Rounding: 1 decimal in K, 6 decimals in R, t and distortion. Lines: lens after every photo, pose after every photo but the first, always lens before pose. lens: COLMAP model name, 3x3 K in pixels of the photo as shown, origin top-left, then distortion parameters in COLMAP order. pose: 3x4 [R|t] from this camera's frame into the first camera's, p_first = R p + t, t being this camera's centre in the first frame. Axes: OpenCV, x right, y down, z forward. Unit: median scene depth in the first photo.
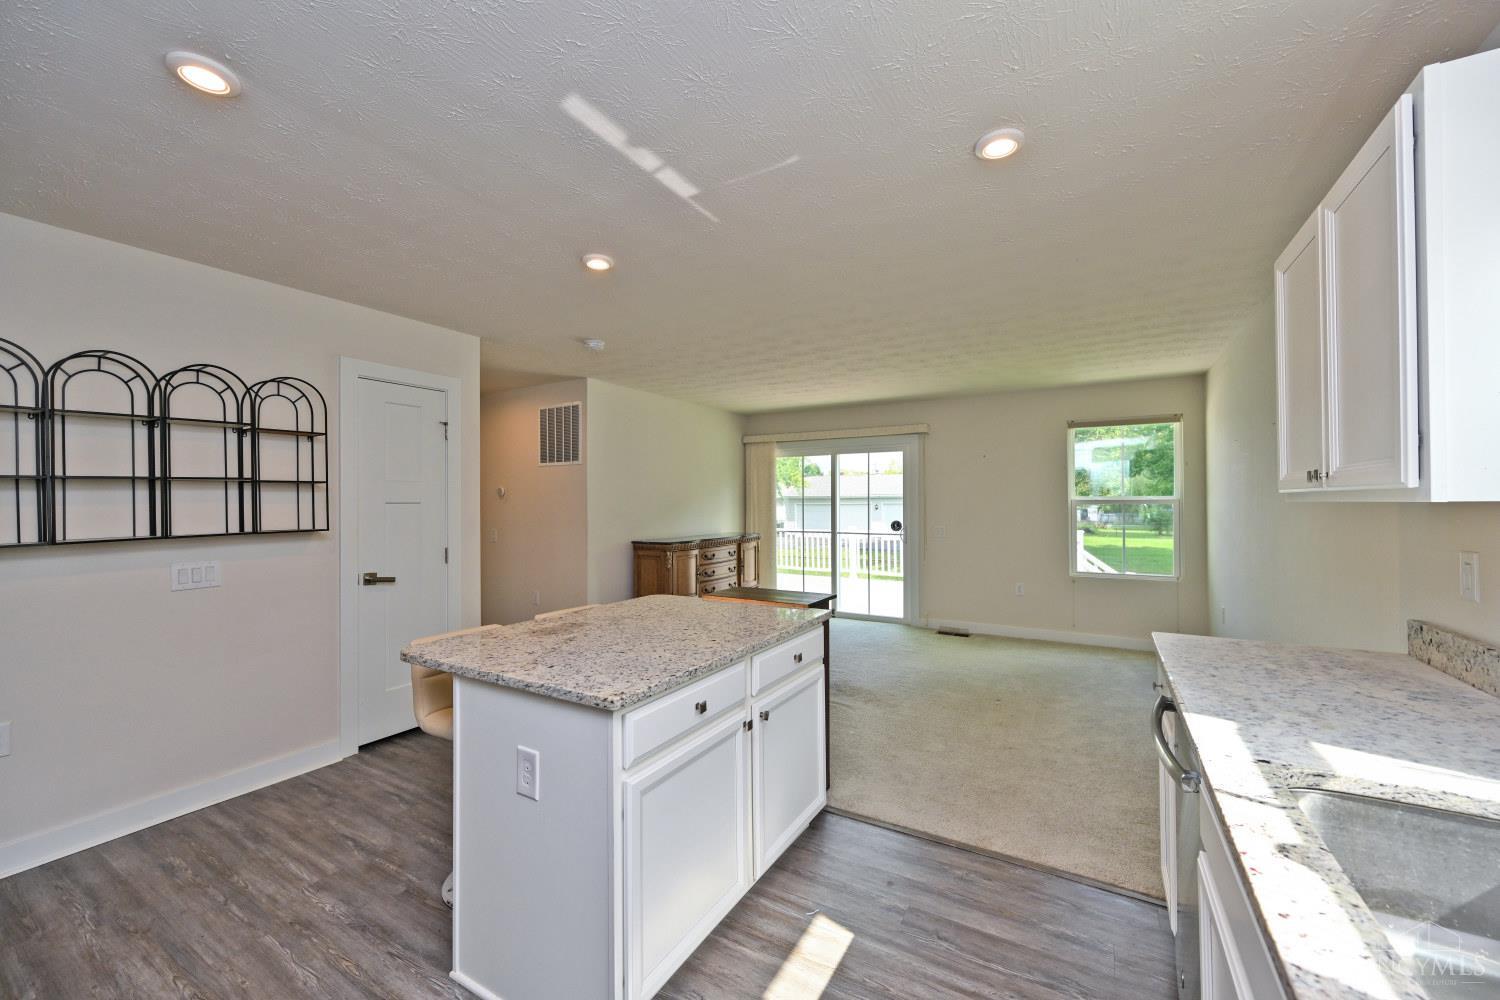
lens RADIAL K [[589.8, 0, 750.4], [0, 589.8, 496.9], [0, 0, 1]] dist [-0.005079, 0.001079]
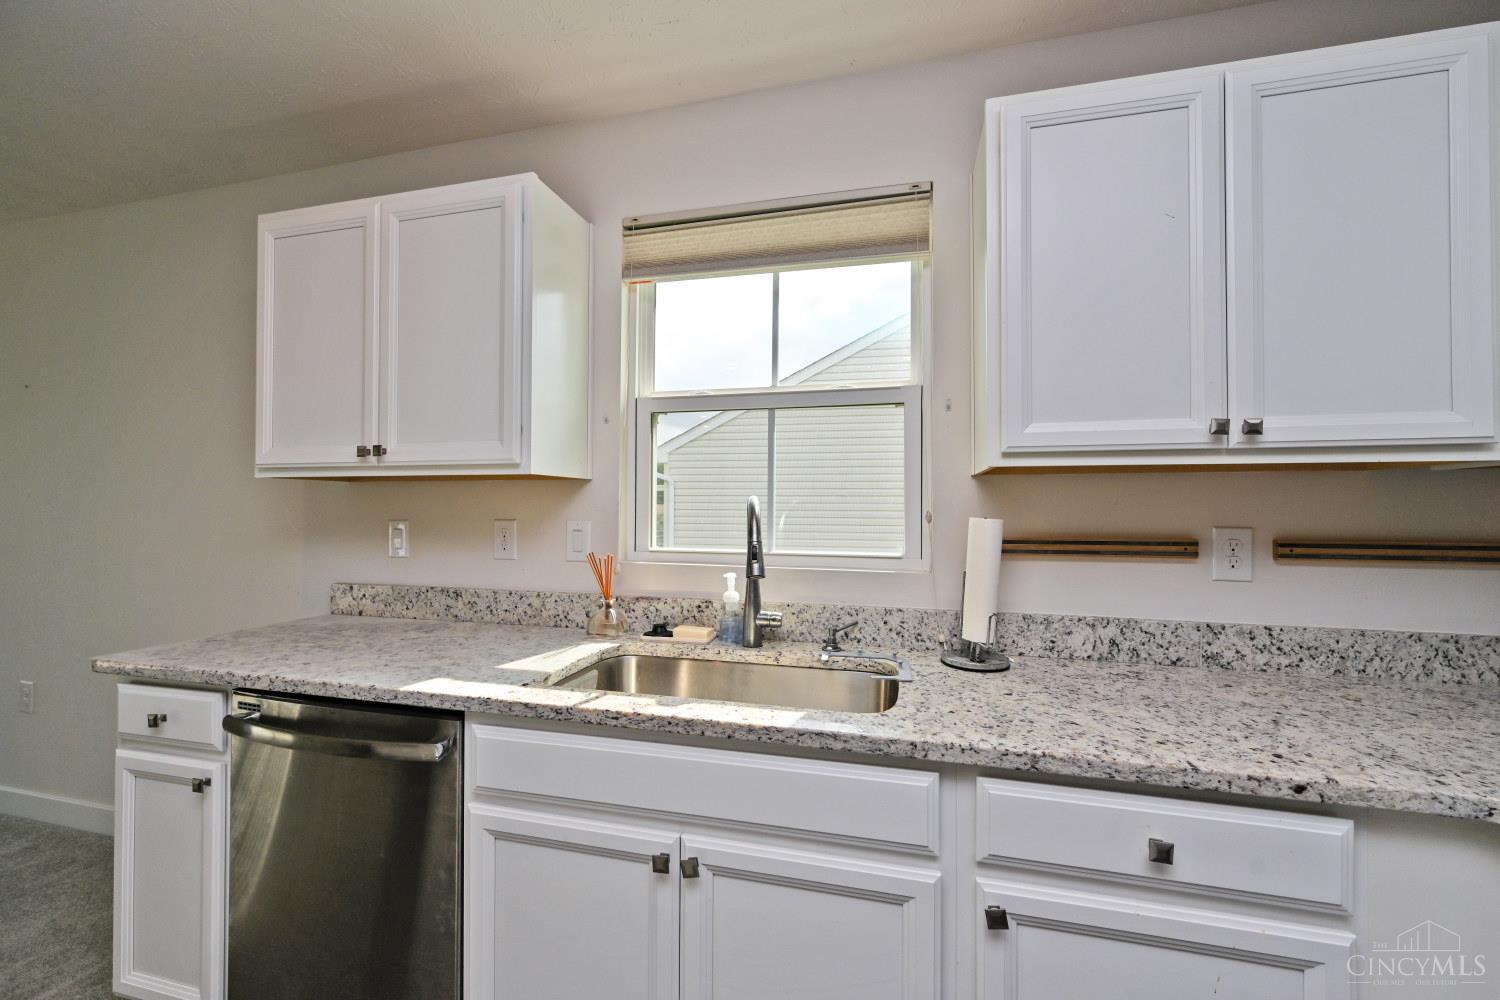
lens RADIAL K [[589.8, 0, 752.2], [0, 589.8, 500.1], [0, 0, 1]] dist [-0.005079, 0.001079]
pose [[-0.272913, 0.021157, 0.961806, -0.132874], [-0.008273, 0.999670, -0.024337, 0.038911], [-0.962003, -0.014598, -0.272647, 0.313980]]
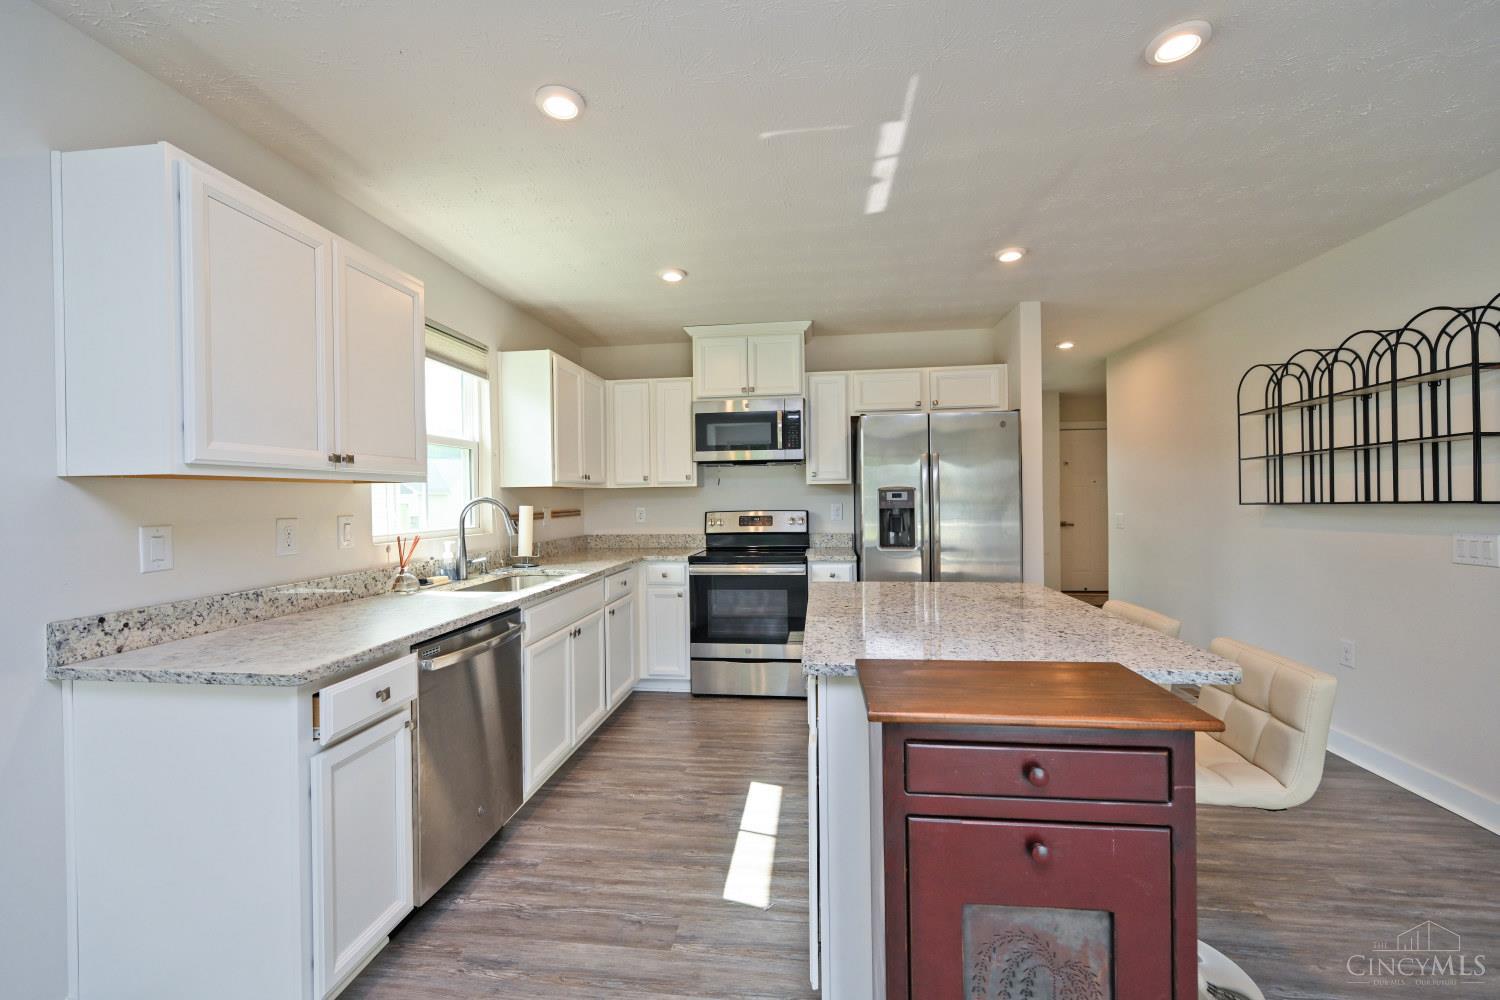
lens RADIAL K [[589.8, 0, 749.1], [0, 589.8, 498.6], [0, 0, 1]] dist [-0.005079, 0.001079]
pose [[-0.912890, 0.017790, -0.407817, 0.339717], [0.019664, 0.999807, -0.000403, 0.034934], [0.407731, -0.008387, -0.913064, 1.236680]]
